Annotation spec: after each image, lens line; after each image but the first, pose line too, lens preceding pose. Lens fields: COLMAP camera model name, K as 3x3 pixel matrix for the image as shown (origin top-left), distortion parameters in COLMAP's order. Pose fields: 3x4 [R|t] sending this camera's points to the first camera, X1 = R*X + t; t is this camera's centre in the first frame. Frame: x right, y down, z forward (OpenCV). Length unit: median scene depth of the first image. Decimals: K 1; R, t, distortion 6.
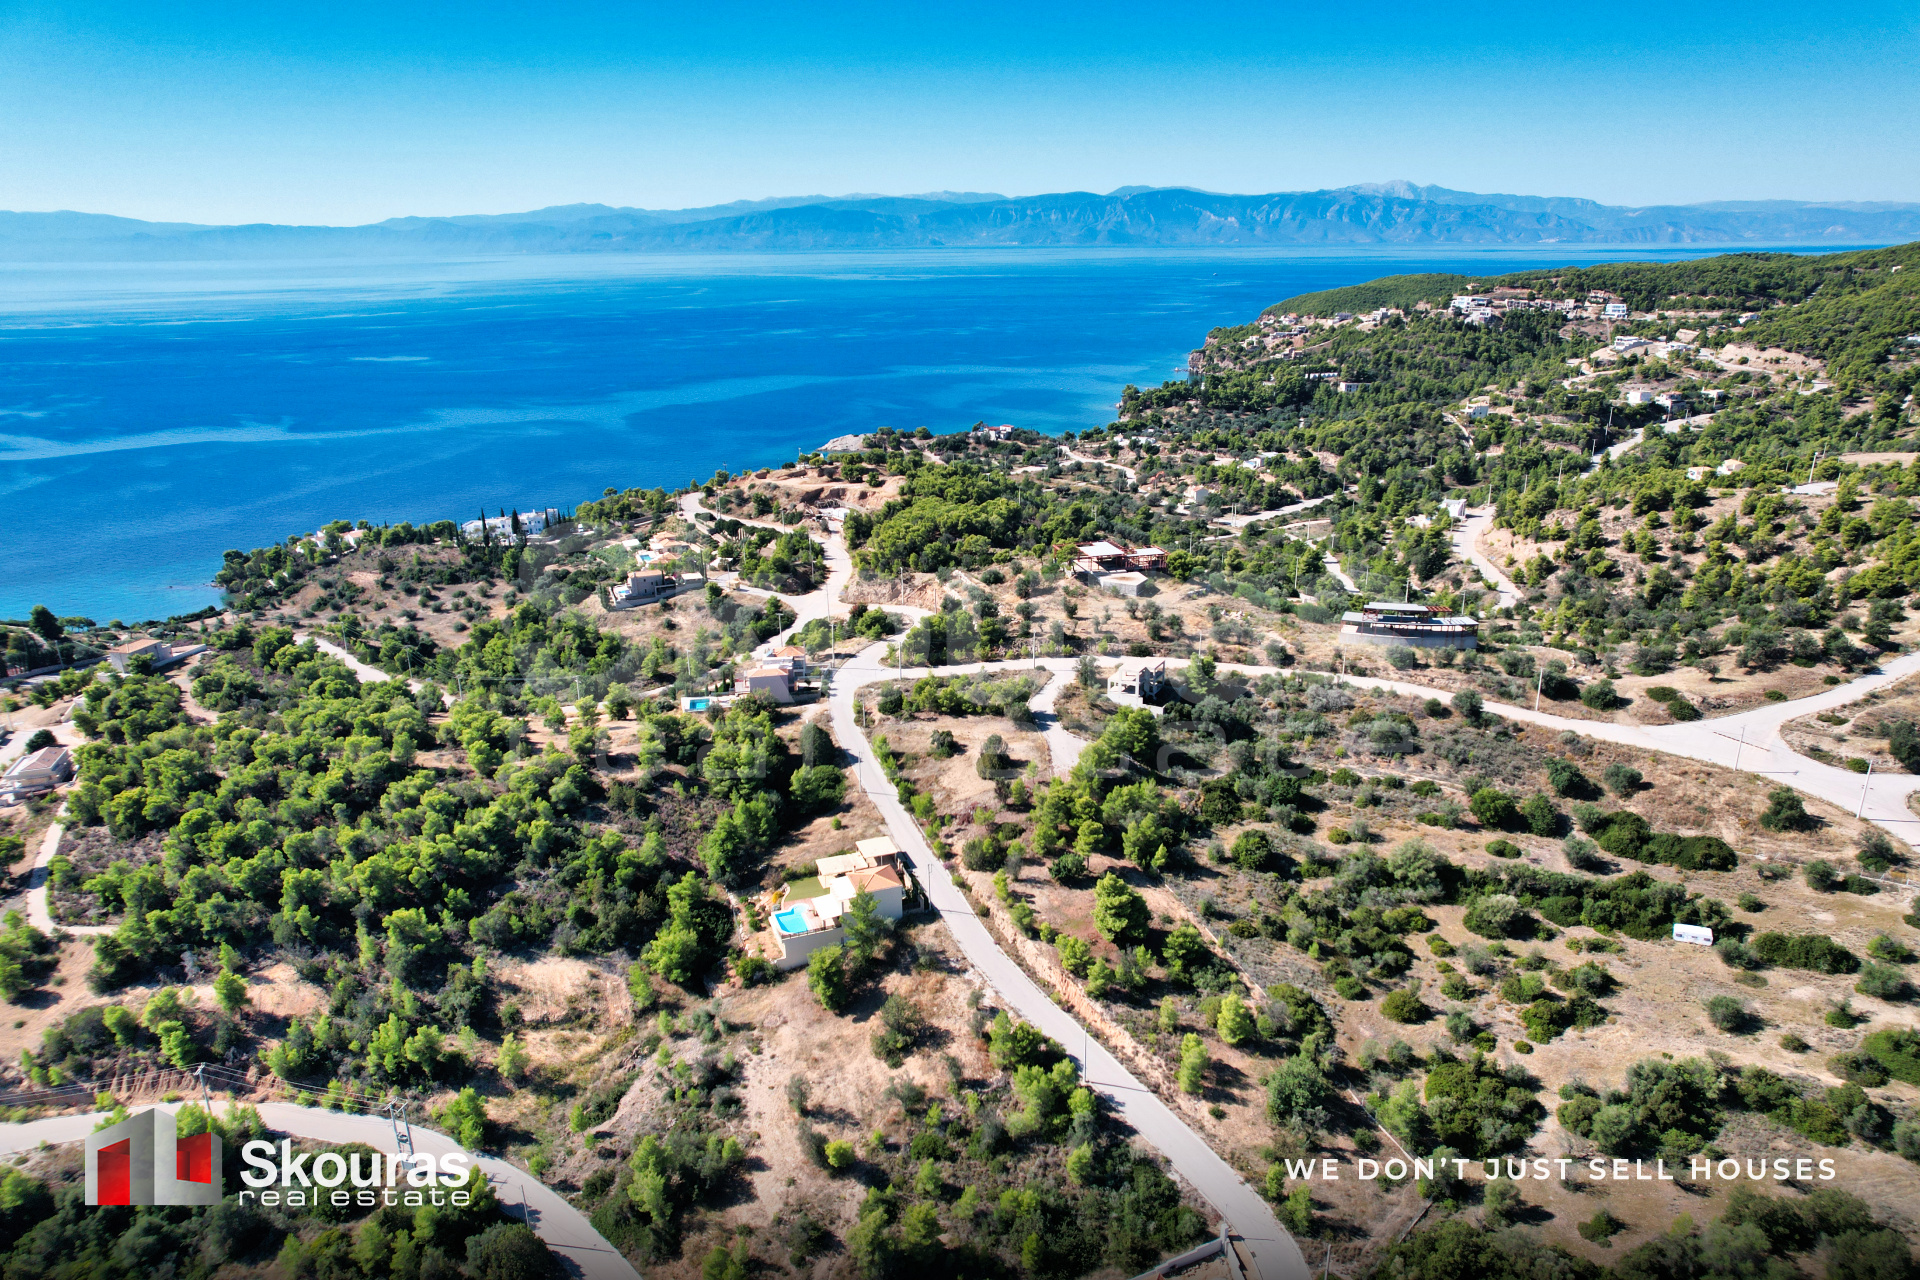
lens RADIAL K [[1226.7, 0, 966.6], [0, 1226.7, 638.2], [0, 0, 1]] dist [-0.080631, 0.073905]
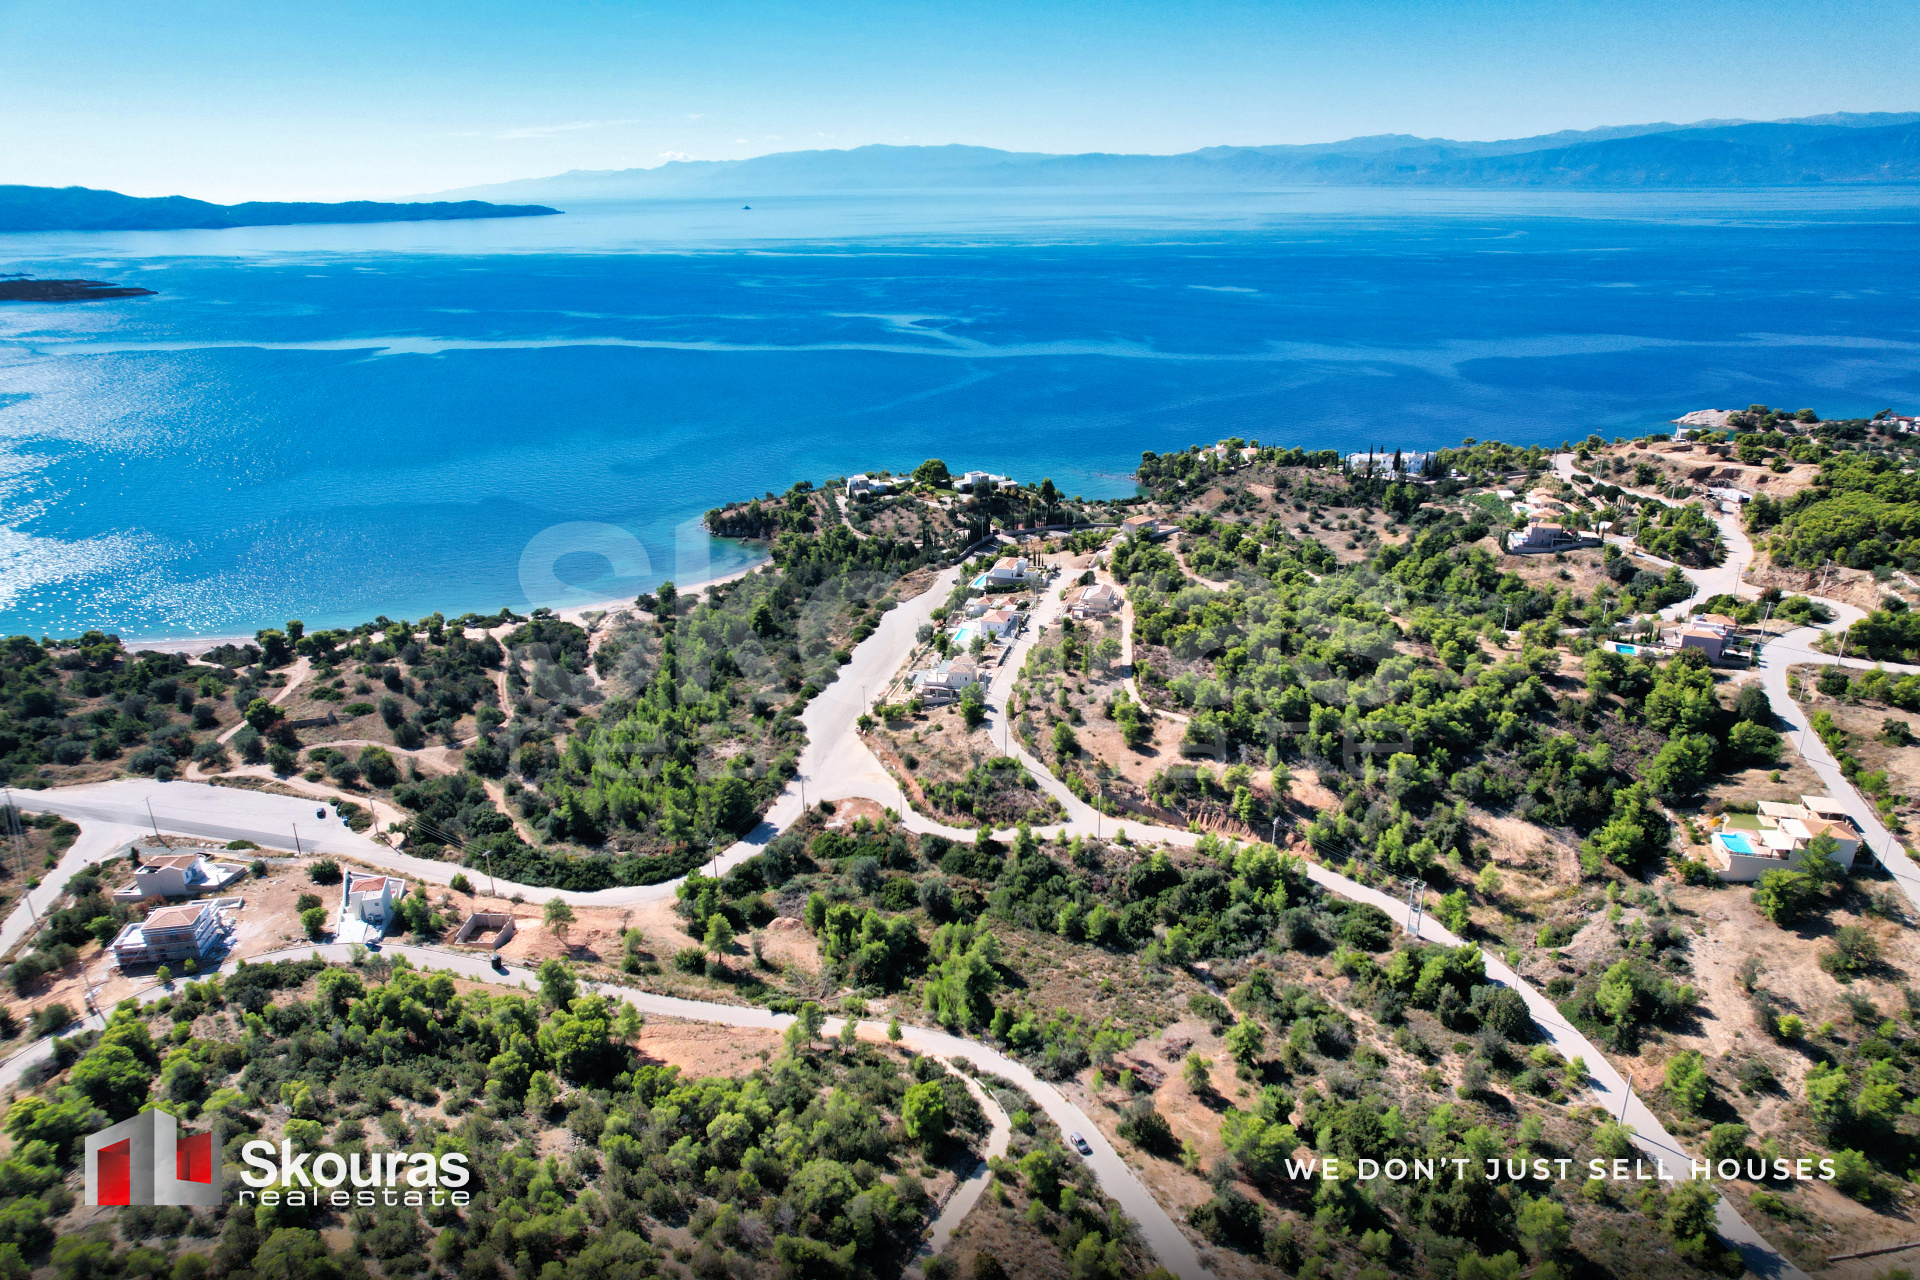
lens RADIAL K [[1226.7, 0, 966.6], [0, 1226.7, 638.2], [0, 0, 1]] dist [-0.080631, 0.073905]
pose [[0.822882, 0.199845, -0.531909, -0.143582], [-0.172359, 0.979793, 0.101475, 0.039764], [0.541441, 0.008178, 0.840699, -0.301643]]
